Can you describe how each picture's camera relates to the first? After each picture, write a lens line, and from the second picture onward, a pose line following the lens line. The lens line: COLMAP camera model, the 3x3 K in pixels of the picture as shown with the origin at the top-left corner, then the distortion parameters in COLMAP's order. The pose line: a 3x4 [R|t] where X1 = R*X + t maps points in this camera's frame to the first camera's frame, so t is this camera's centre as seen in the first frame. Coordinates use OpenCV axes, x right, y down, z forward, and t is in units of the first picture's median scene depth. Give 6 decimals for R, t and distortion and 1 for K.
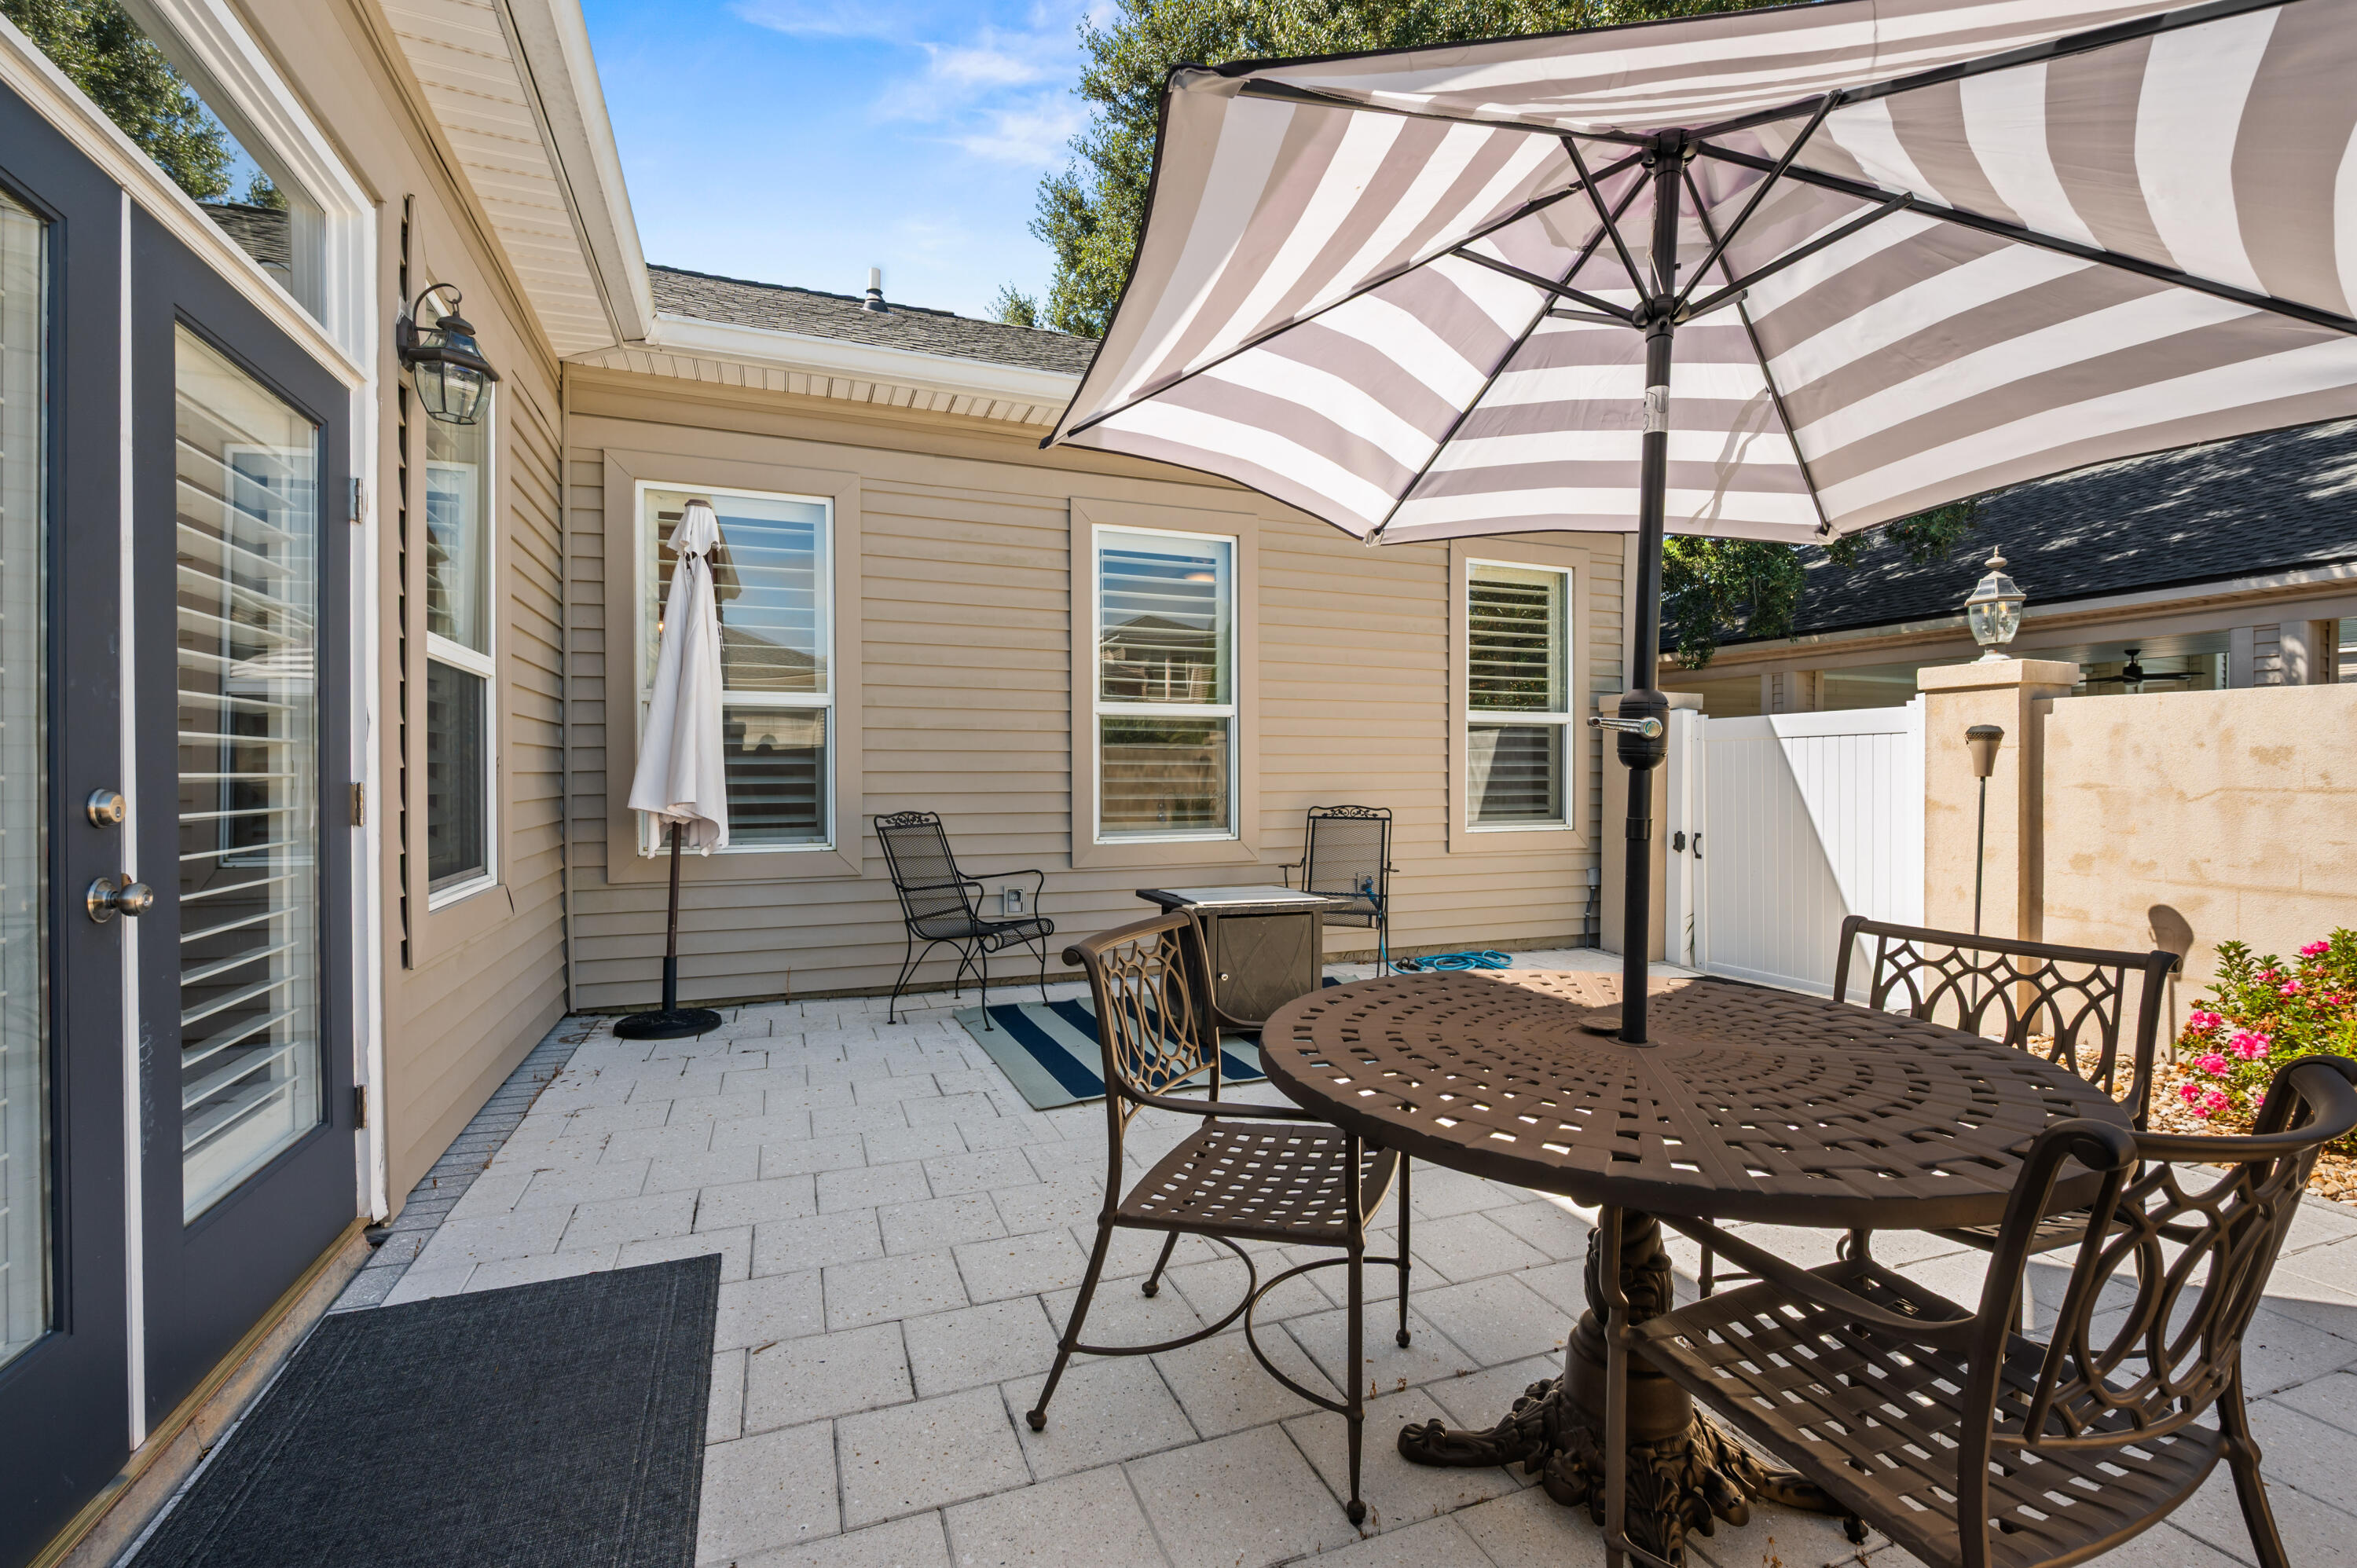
lens RADIAL K [[993.2, 0, 1178.5], [0, 993.2, 784.0], [0, 0, 1]] dist [-0.000920, -0.000167]
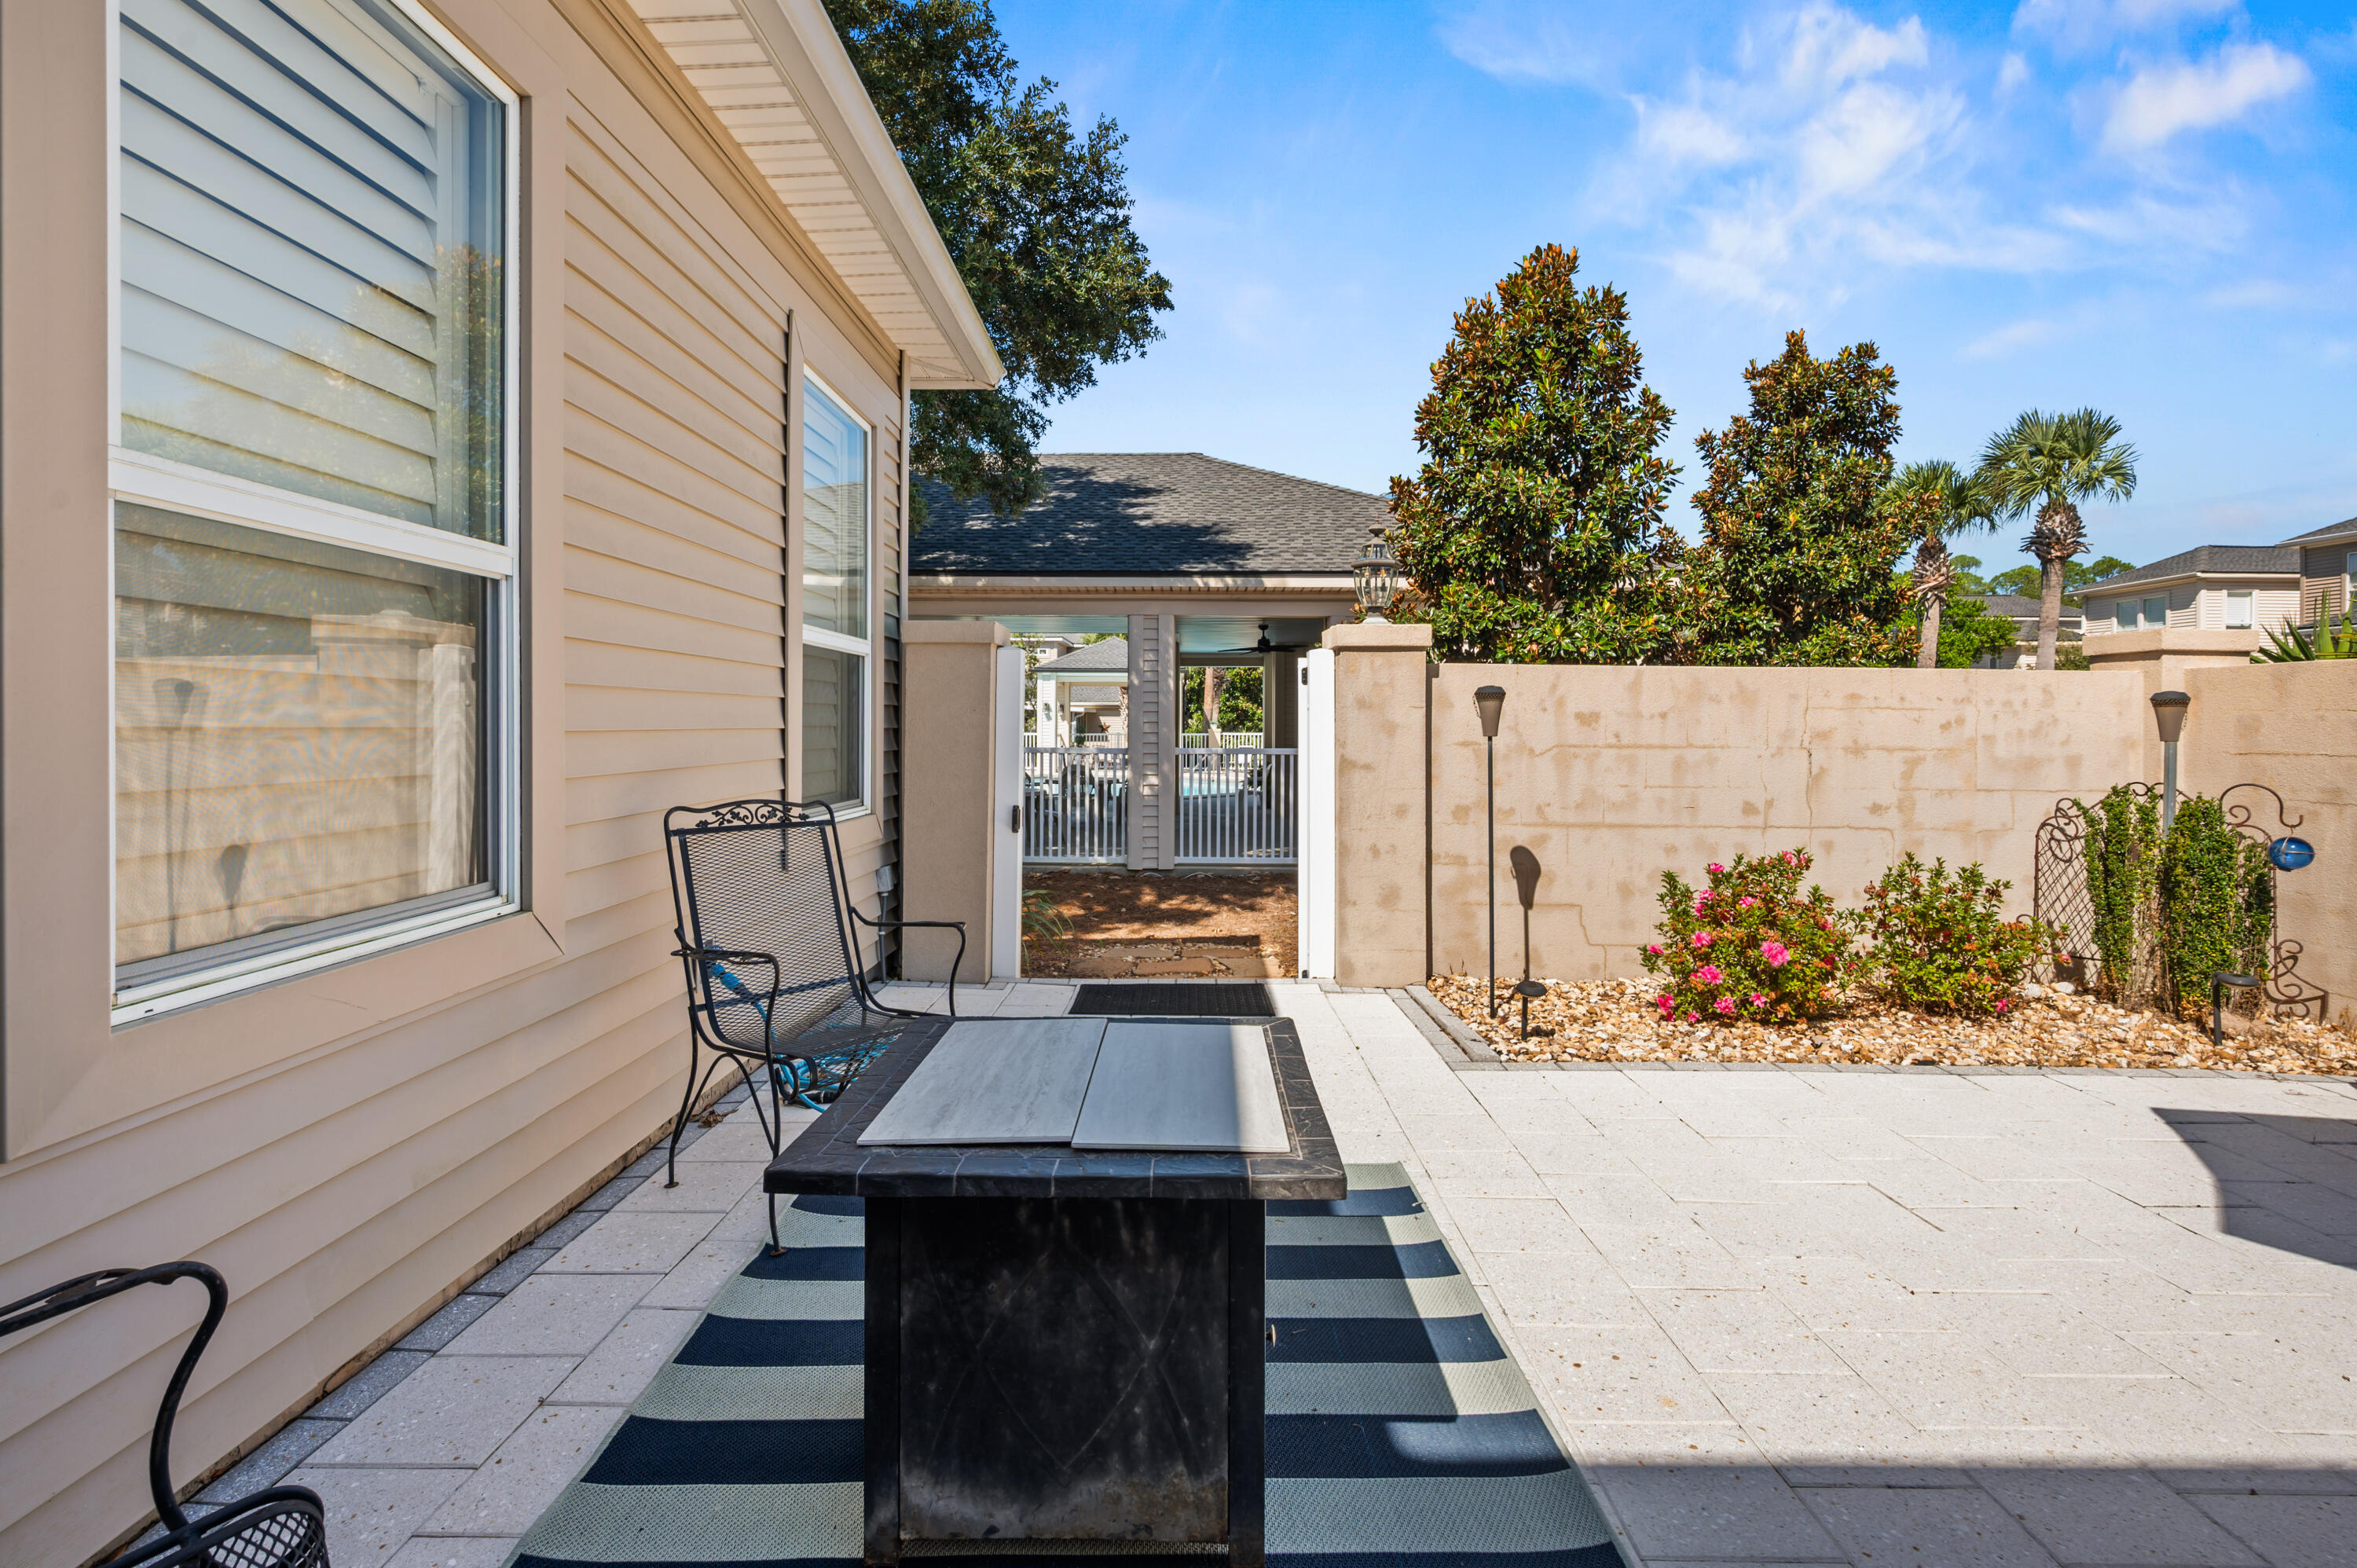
lens RADIAL K [[1042.2, 0, 1177.5], [0, 1042.2, 742.3], [0, 0, 1]] dist [-0.000552, -0.000511]
pose [[0.381257, -0.011352, 0.924399, -0.315744], [0.005687, 0.999934, 0.009934, -0.014592], [-0.924452, 0.001470, 0.381297, 0.936796]]
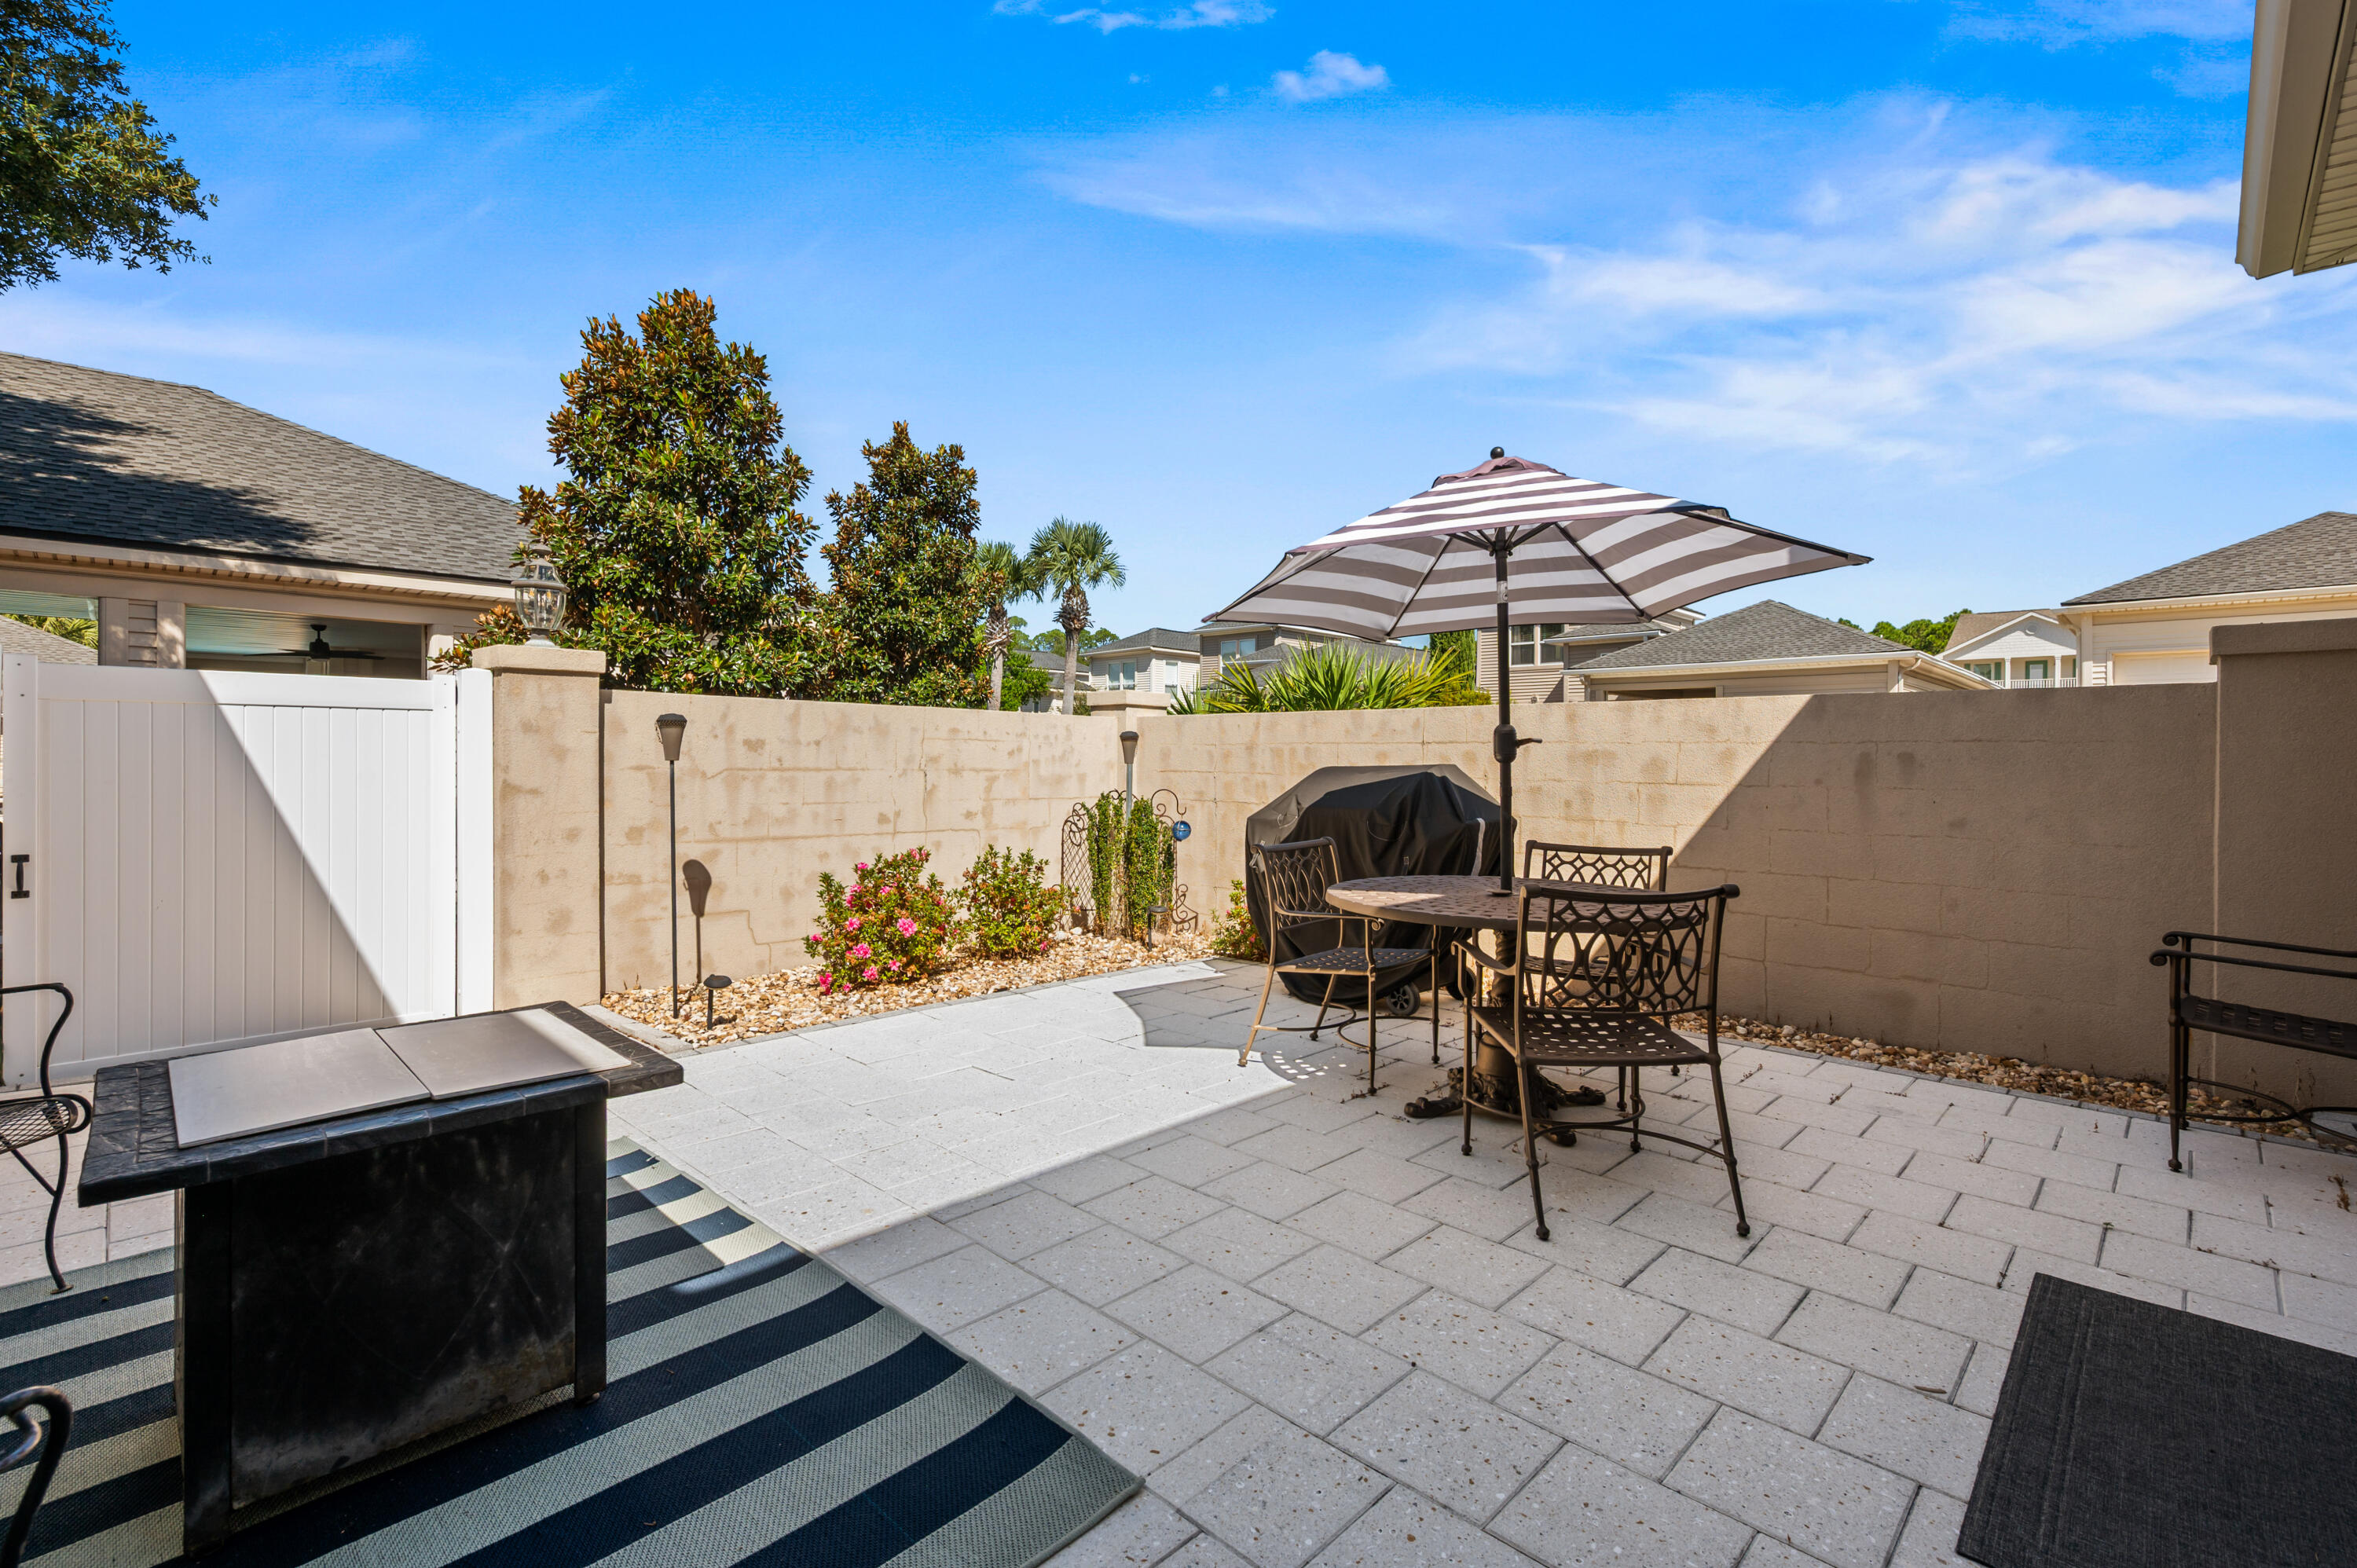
lens RADIAL K [[1042.2, 0, 1177.5], [0, 1042.2, 742.3], [0, 0, 1]] dist [-0.000552, -0.000511]
pose [[-0.396654, 0.011871, 0.917892, -0.507480], [0.002421, 0.999926, -0.011886, -0.013233], [-0.917965, -0.002492, -0.396653, 0.994273]]
